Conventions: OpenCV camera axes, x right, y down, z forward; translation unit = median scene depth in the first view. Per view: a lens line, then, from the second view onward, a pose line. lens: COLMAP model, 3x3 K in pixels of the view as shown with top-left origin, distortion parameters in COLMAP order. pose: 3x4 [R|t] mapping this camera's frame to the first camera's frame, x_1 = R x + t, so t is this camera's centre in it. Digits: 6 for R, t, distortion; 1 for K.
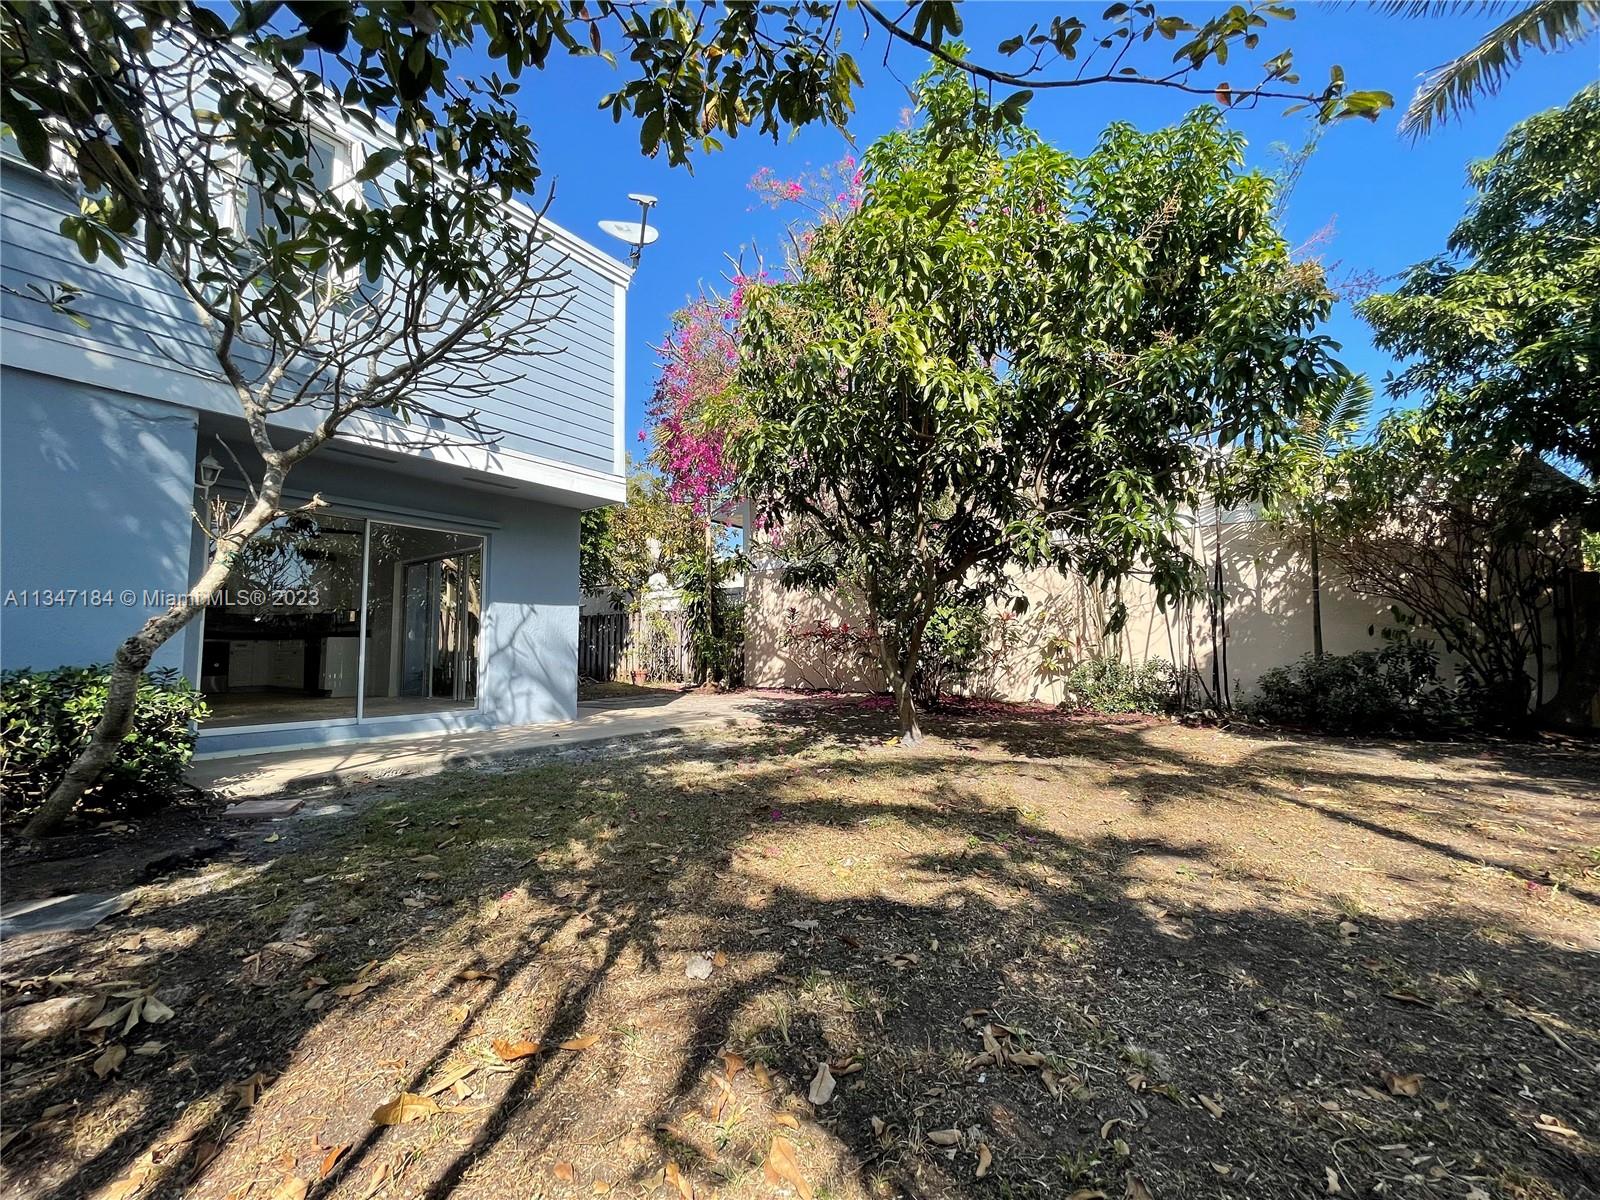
lens RADIAL K [[644.2, 0, 813.3], [0, 644.2, 596.0], [0, 0, 1]] dist [-0.000318, -0.001067]
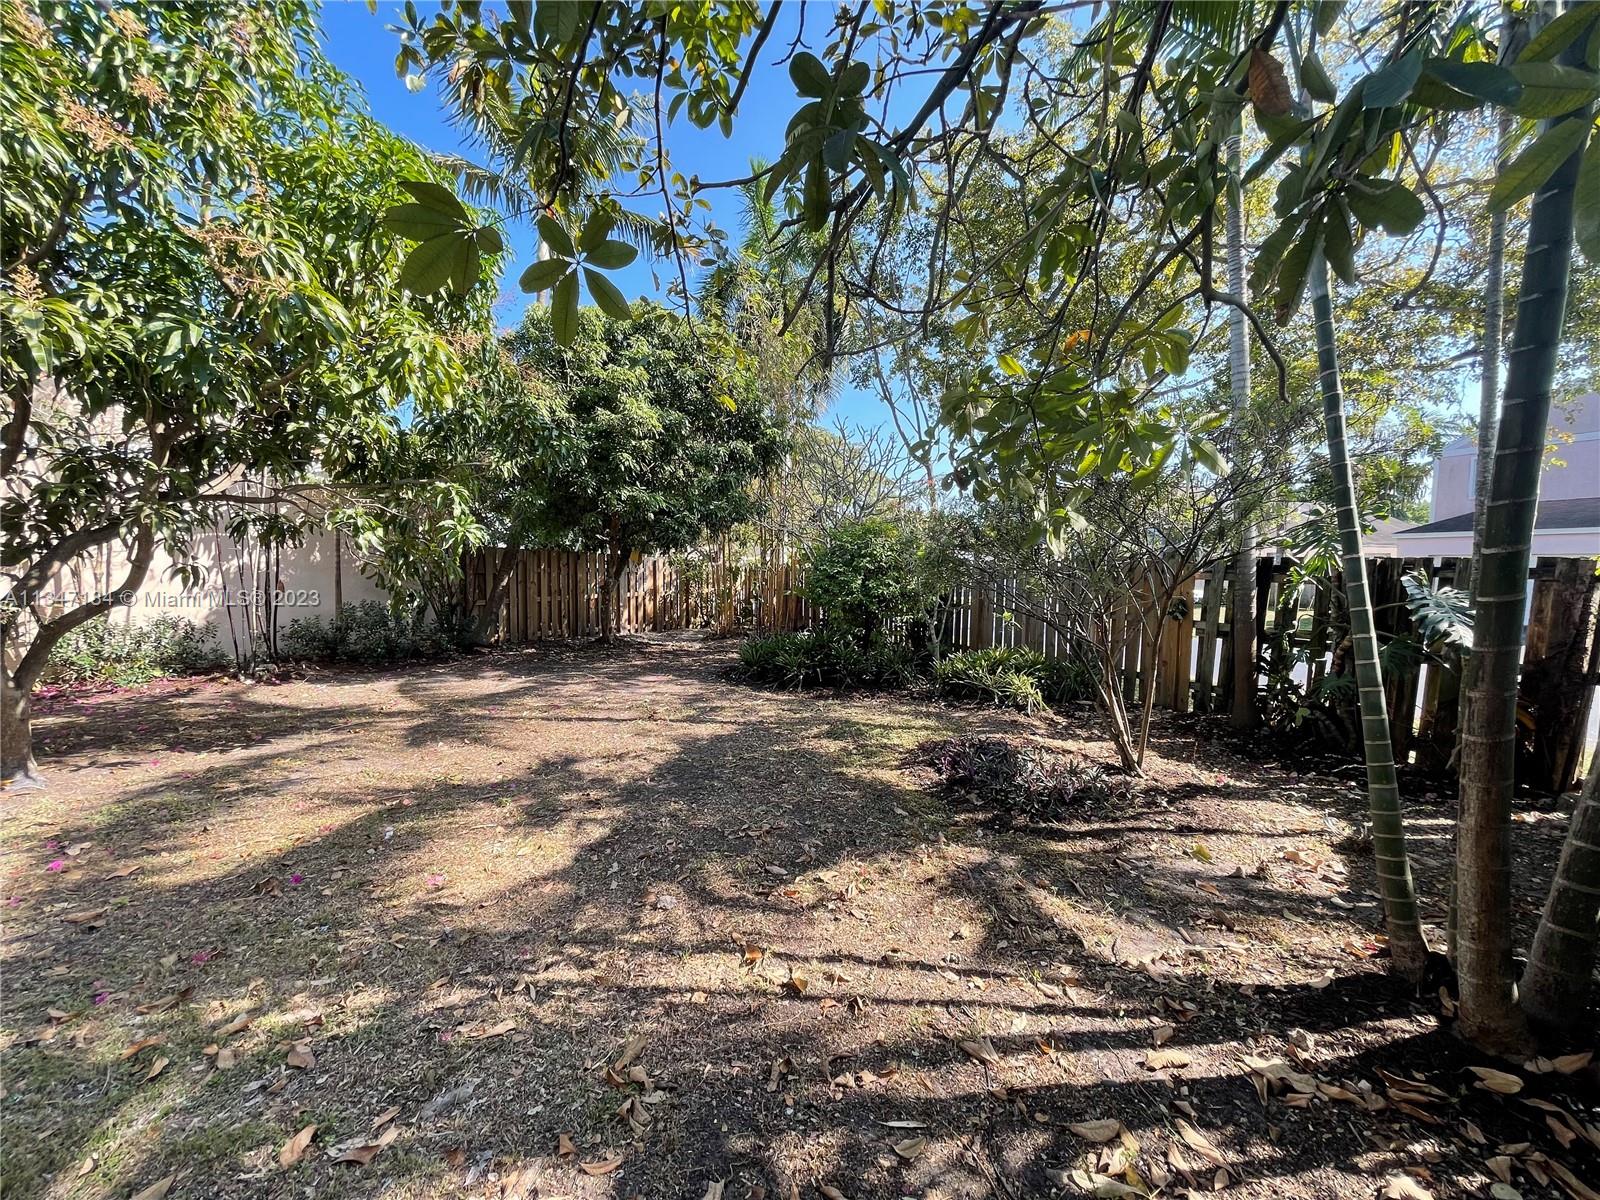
lens RADIAL K [[644.2, 0, 801.3], [0, 644.2, 604.5], [0, 0, 1]] dist [-0.000318, -0.001067]
pose [[0.007234, -0.060911, 0.998117, -0.715145], [-0.081735, 0.994767, 0.061299, -0.084321], [-0.996628, -0.082025, 0.002217, 0.360190]]
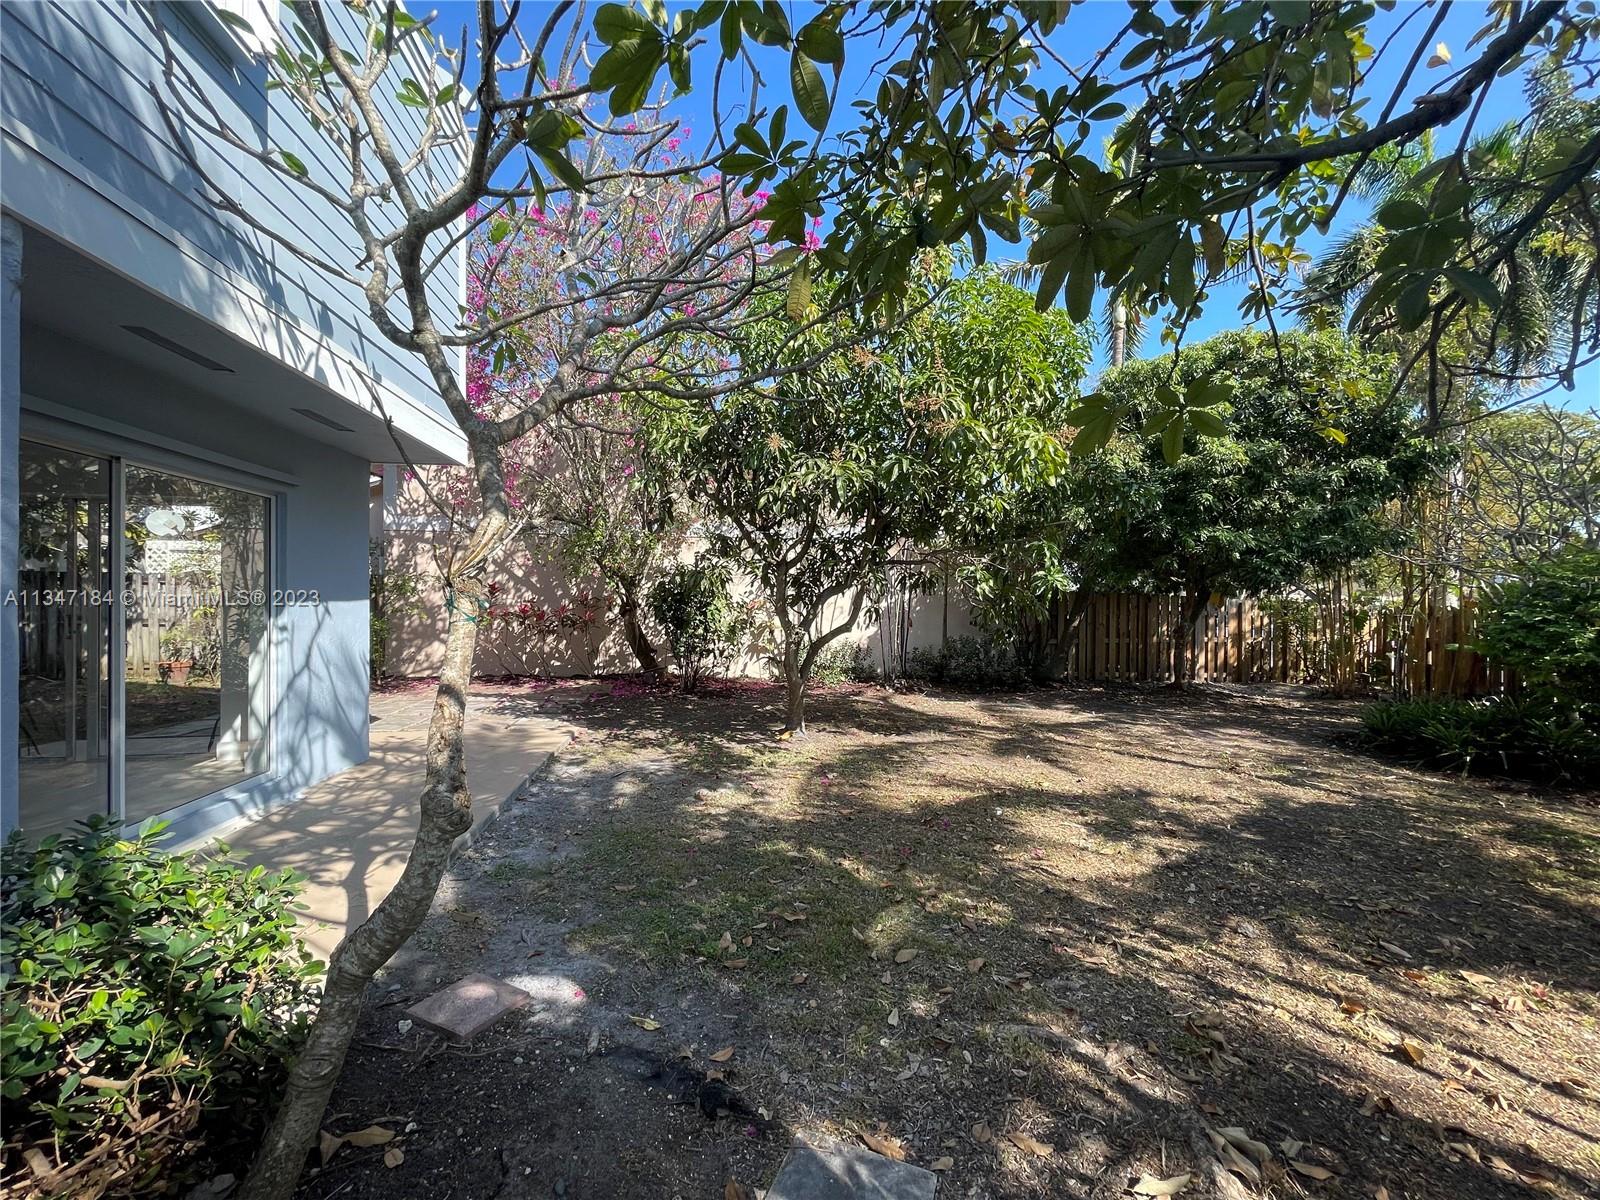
lens RADIAL K [[644.2, 0, 795.6], [0, 644.2, 600.3], [0, 0, 1]] dist [-0.000318, -0.001067]
pose [[0.740726, 0.008755, 0.671750, -0.902371], [-0.059731, 0.996813, 0.052873, -0.091186], [-0.669147, -0.079289, 0.738888, 0.317416]]
